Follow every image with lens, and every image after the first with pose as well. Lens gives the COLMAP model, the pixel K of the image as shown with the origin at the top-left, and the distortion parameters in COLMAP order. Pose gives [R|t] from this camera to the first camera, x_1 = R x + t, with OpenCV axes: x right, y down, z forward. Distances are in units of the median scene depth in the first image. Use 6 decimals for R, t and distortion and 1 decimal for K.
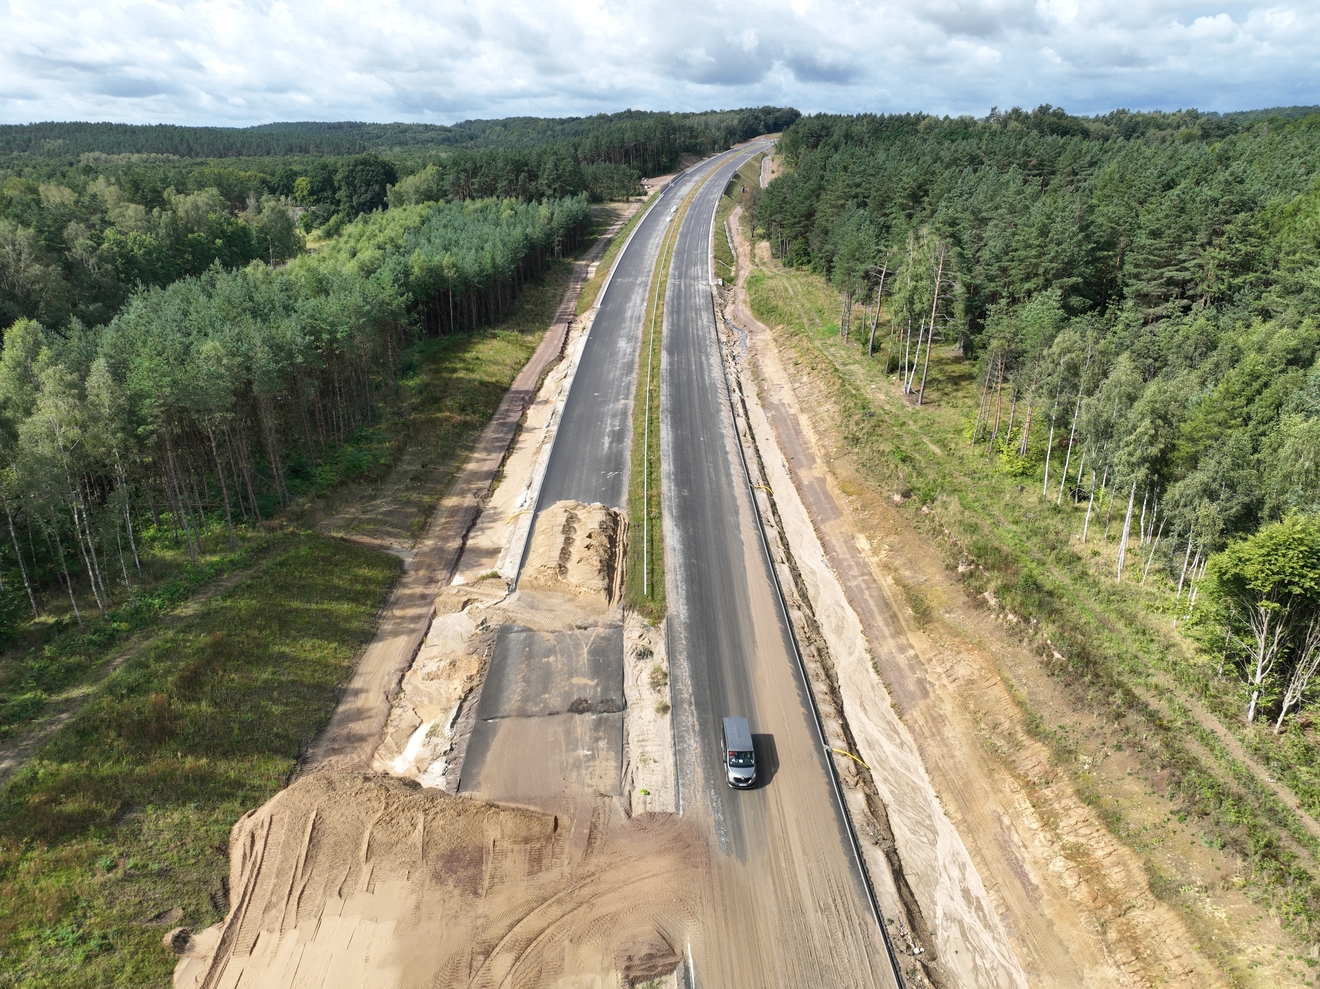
lens RADIAL K [[906.9, 0, 660.0], [0, 906.9, 494.5], [0, 0, 1]] dist [0.009410, 0.002806]
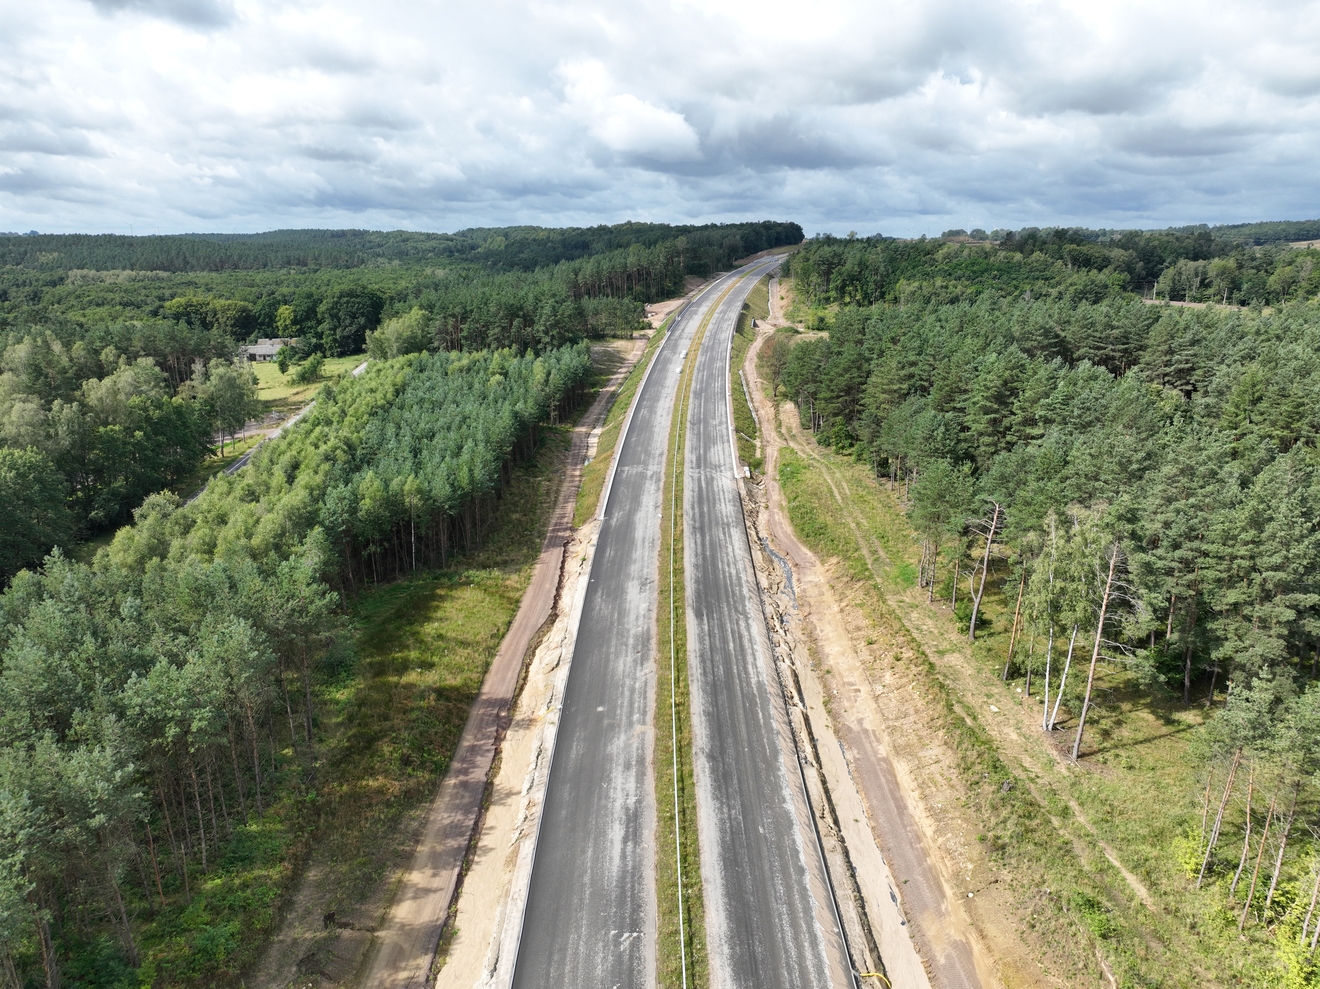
lens RADIAL K [[906.9, 0, 660.0], [0, 906.9, 494.5], [0, 0, 1]] dist [0.009410, 0.002806]
pose [[0.999992, 0.002409, 0.003221, -0.020225], [-0.002074, 0.994962, -0.100236, -0.159697], [-0.003446, 0.100229, 0.994958, 0.211188]]
